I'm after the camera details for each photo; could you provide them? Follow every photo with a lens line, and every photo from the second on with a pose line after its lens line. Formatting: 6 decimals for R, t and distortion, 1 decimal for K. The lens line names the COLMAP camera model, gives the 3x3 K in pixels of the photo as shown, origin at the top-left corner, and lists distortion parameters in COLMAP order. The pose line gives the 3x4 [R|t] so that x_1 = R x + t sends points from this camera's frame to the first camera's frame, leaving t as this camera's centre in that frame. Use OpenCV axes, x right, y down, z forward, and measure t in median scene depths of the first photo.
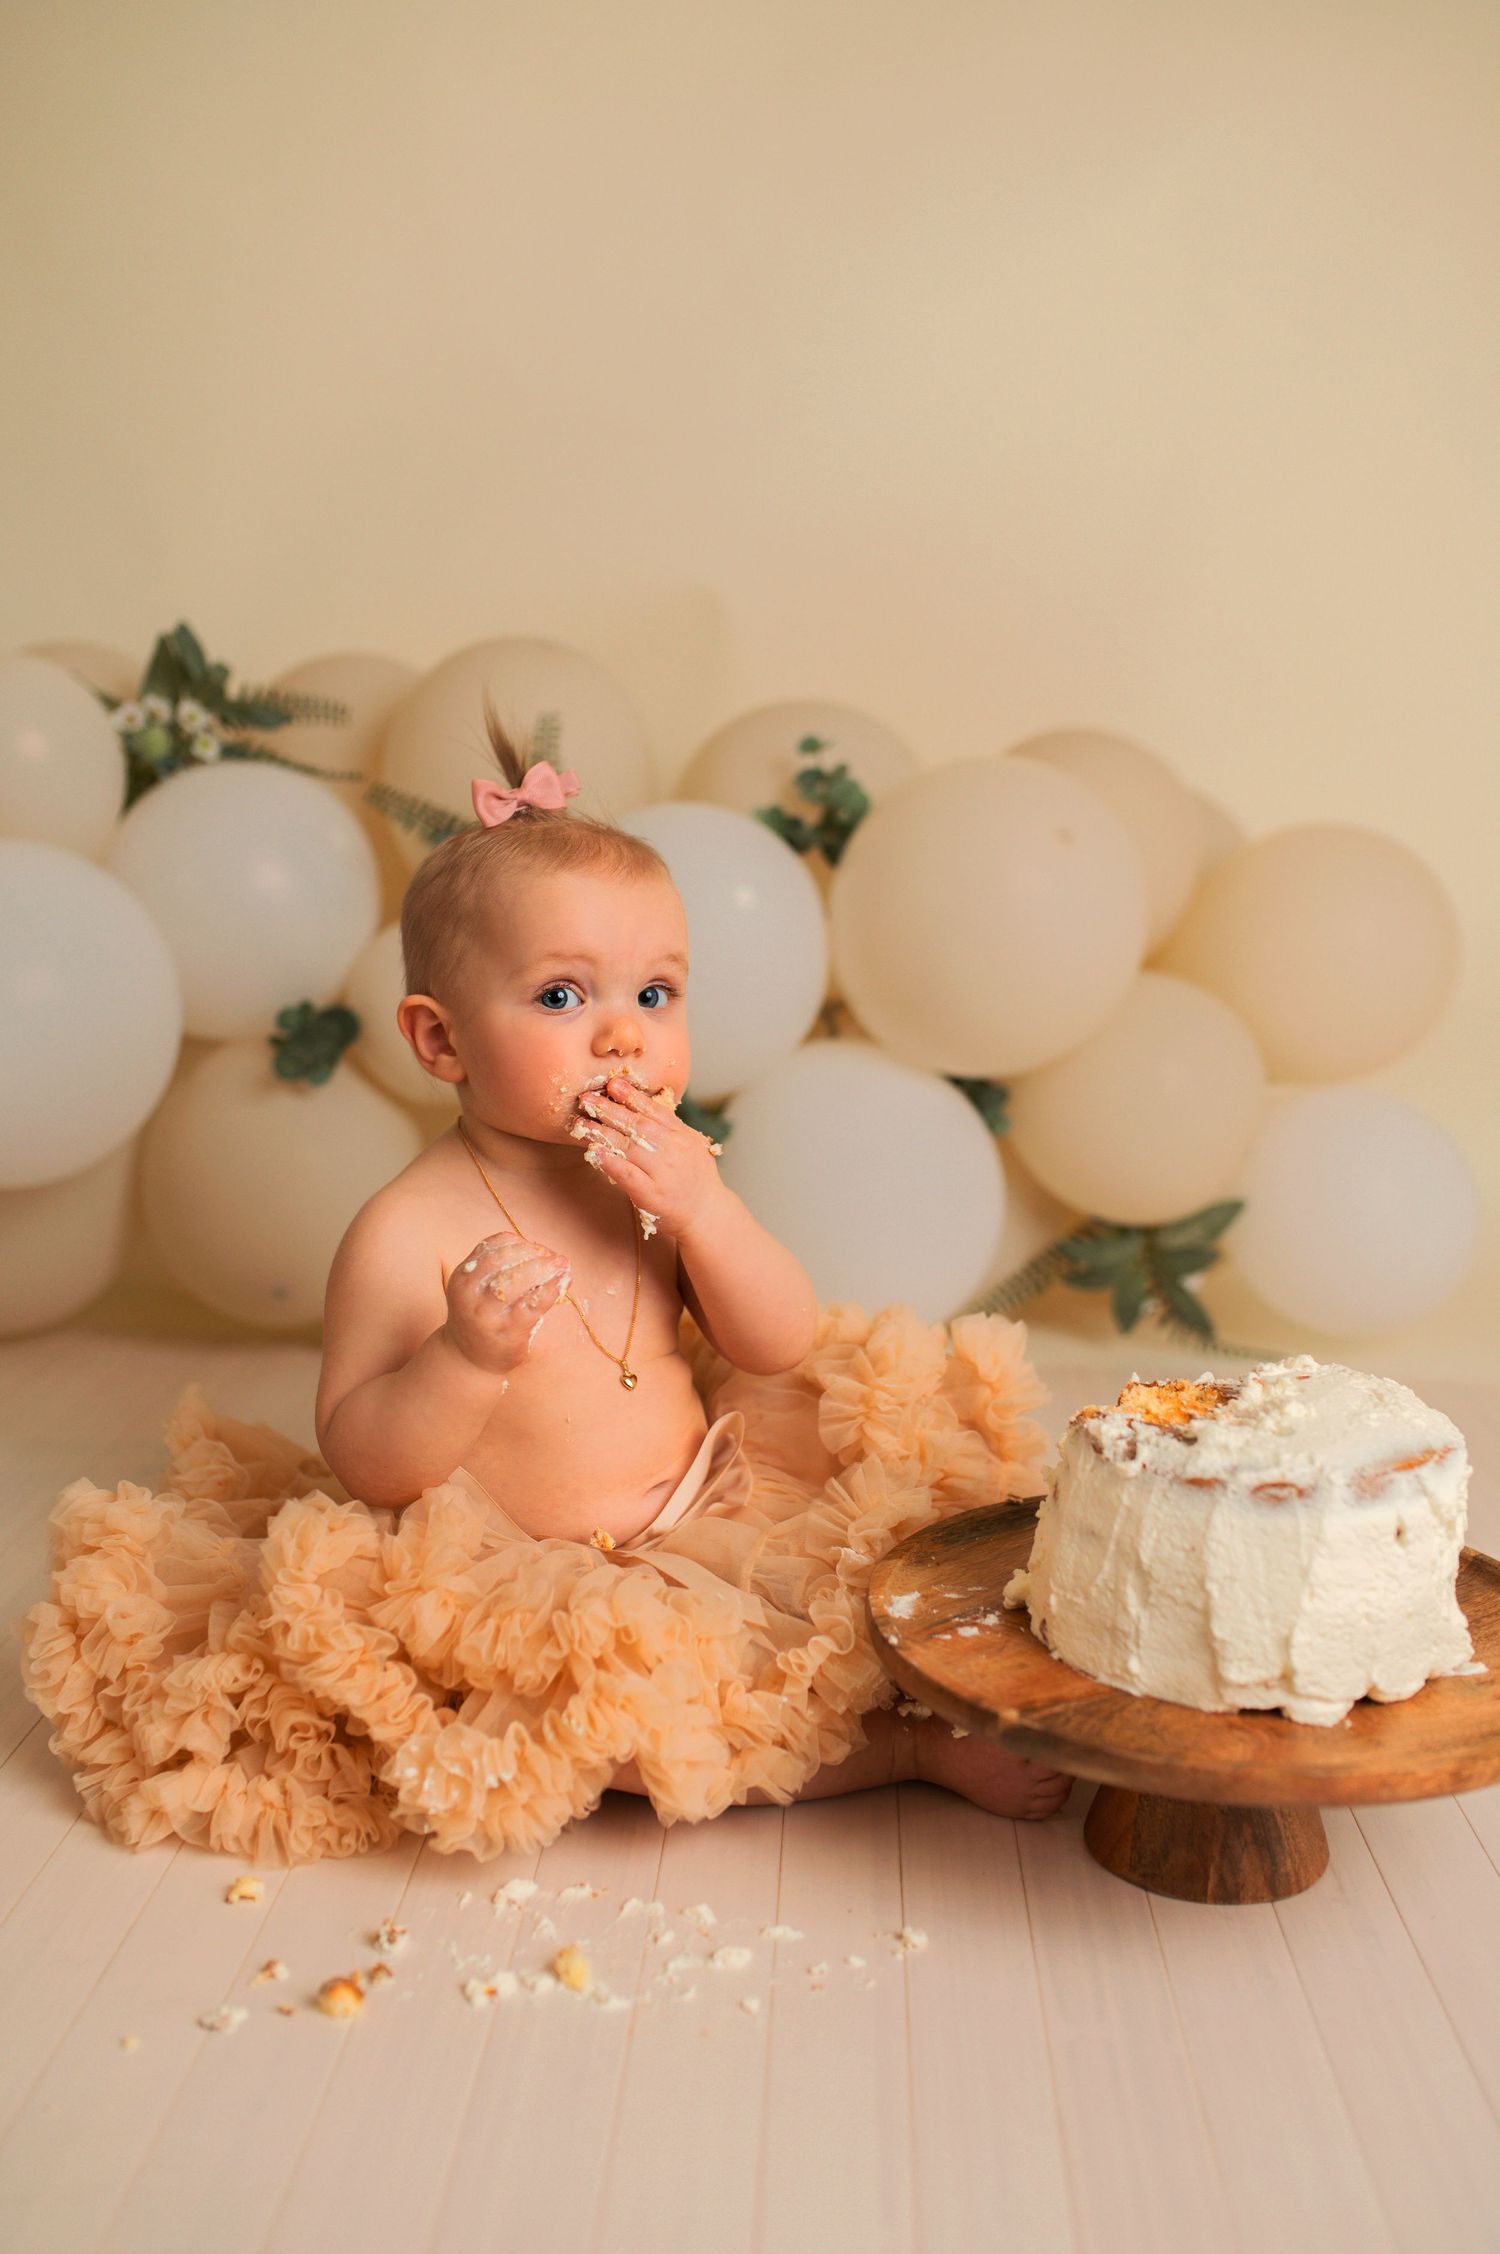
lens RADIAL K [[2205.4, 0, 742.0], [0, 2205.4, 1127.2], [0, 0, 1]] dist [-0.023285, 0.000000]
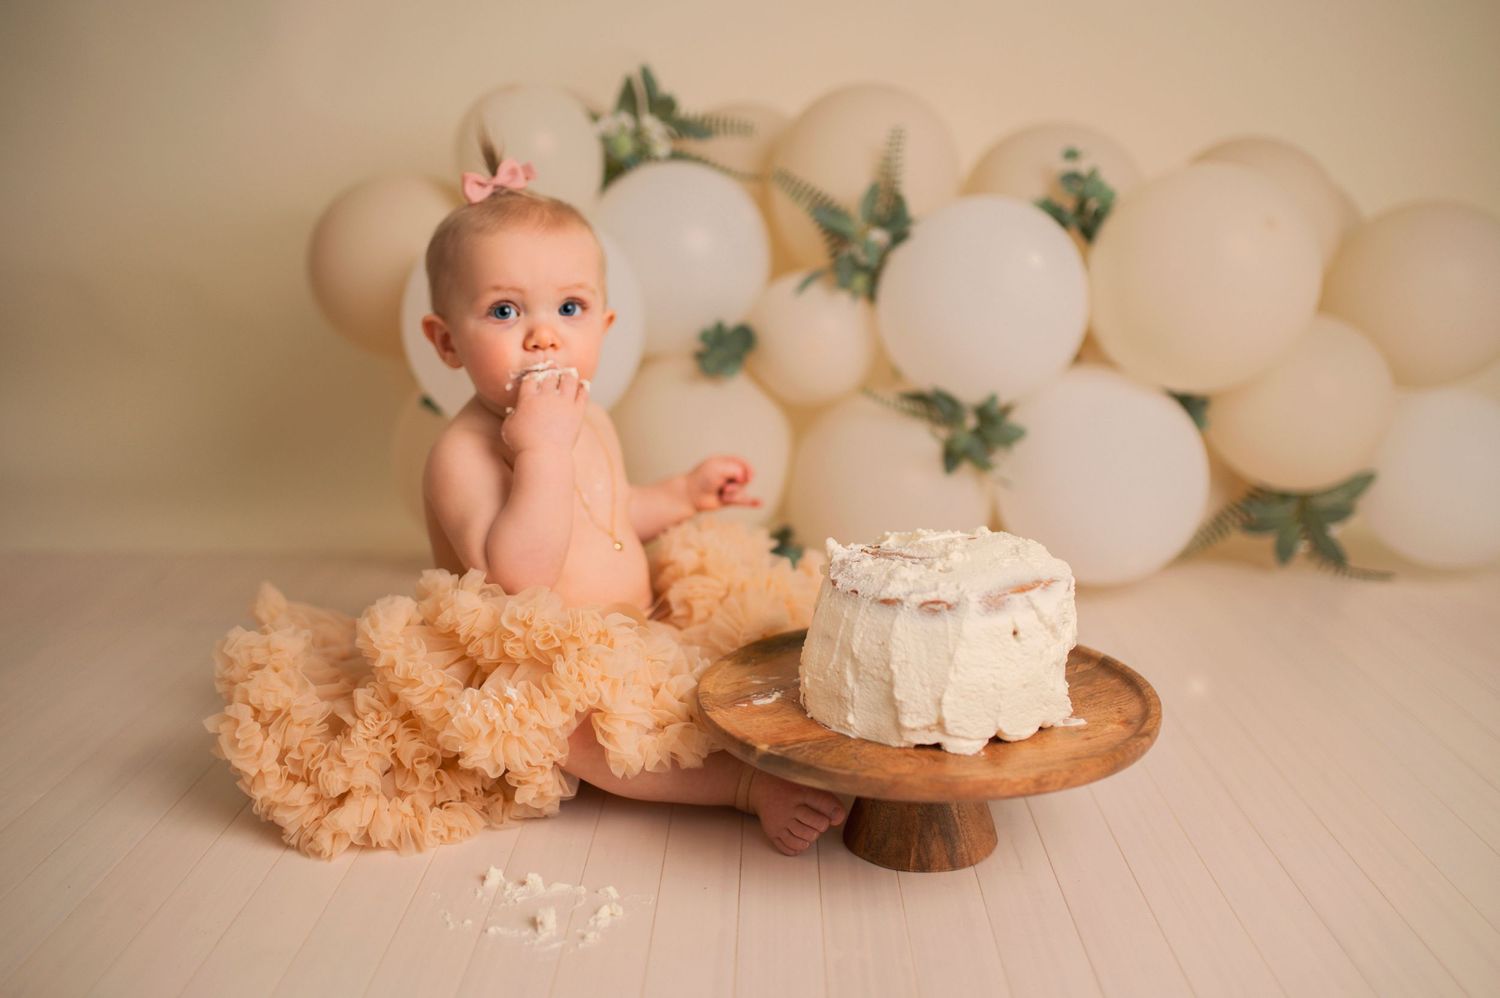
lens RADIAL K [[1467.6, 0, 747.9], [0, 1467.6, 502.0], [0, 0, 1]] dist [-0.023285, 0.000000]
pose [[0.998407, -0.014684, -0.054486, 0.159033], [0.017142, 0.998844, 0.044918, 0.039779], [0.053764, -0.045781, 0.997504, -0.043329]]
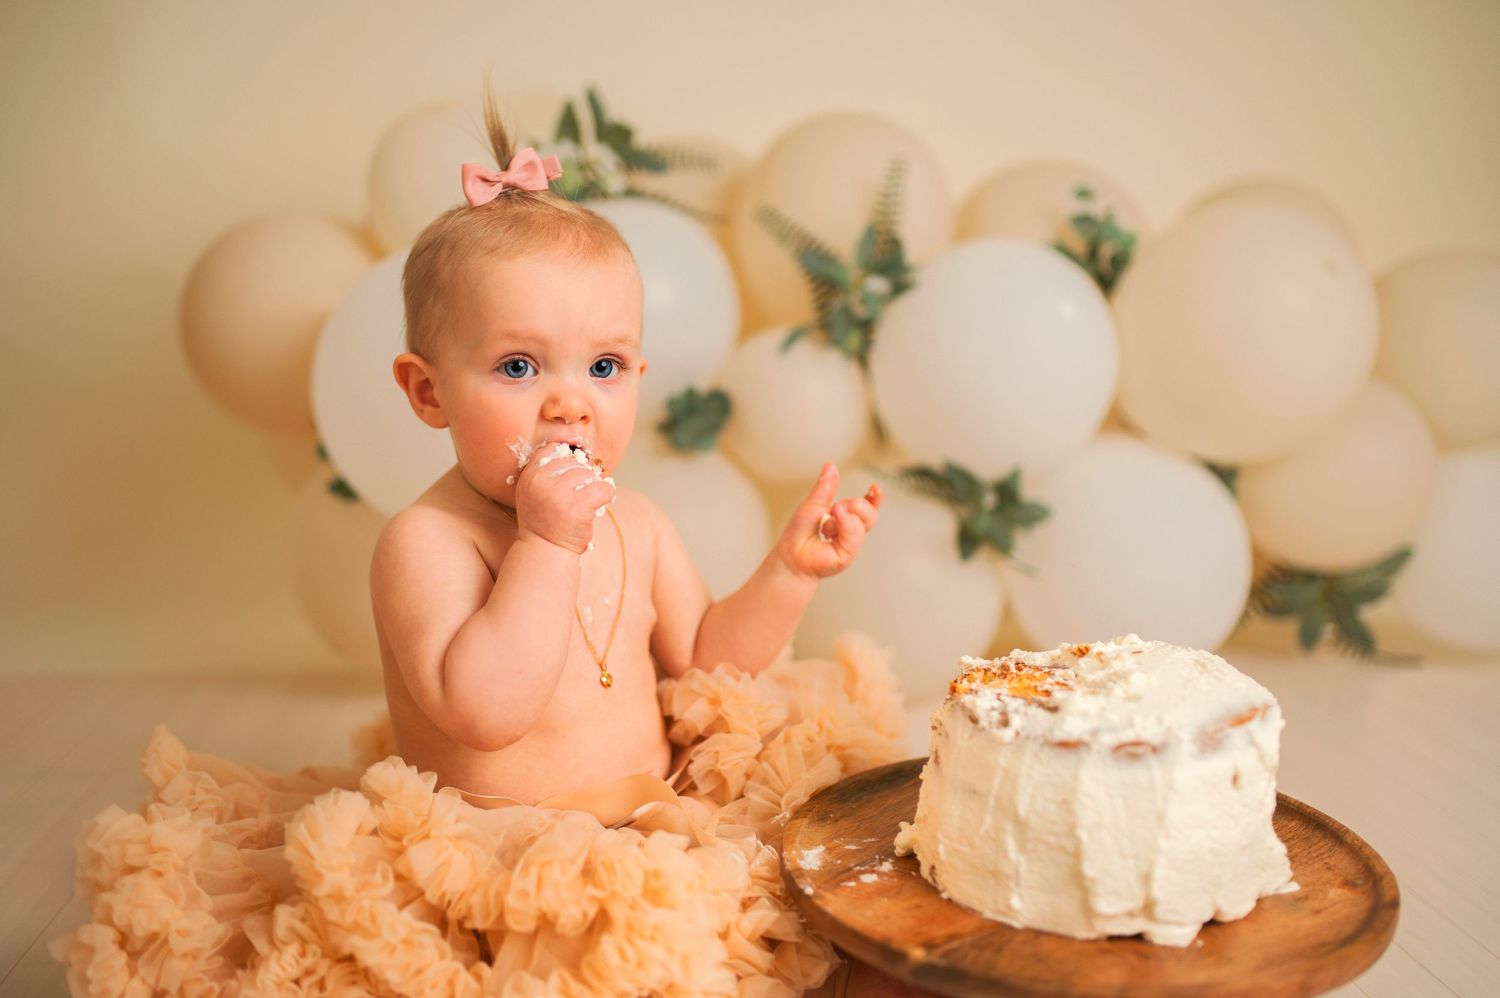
lens RADIAL K [[1467.6, 0, 743.8], [0, 1467.6, 507.5], [0, 0, 1]] dist [-0.023285, 0.000000]
pose [[0.996703, -0.036614, 0.072400, -0.014993], [0.036790, 0.999322, -0.001100, 0.028329], [-0.072310, 0.003760, 0.997375, 0.222634]]
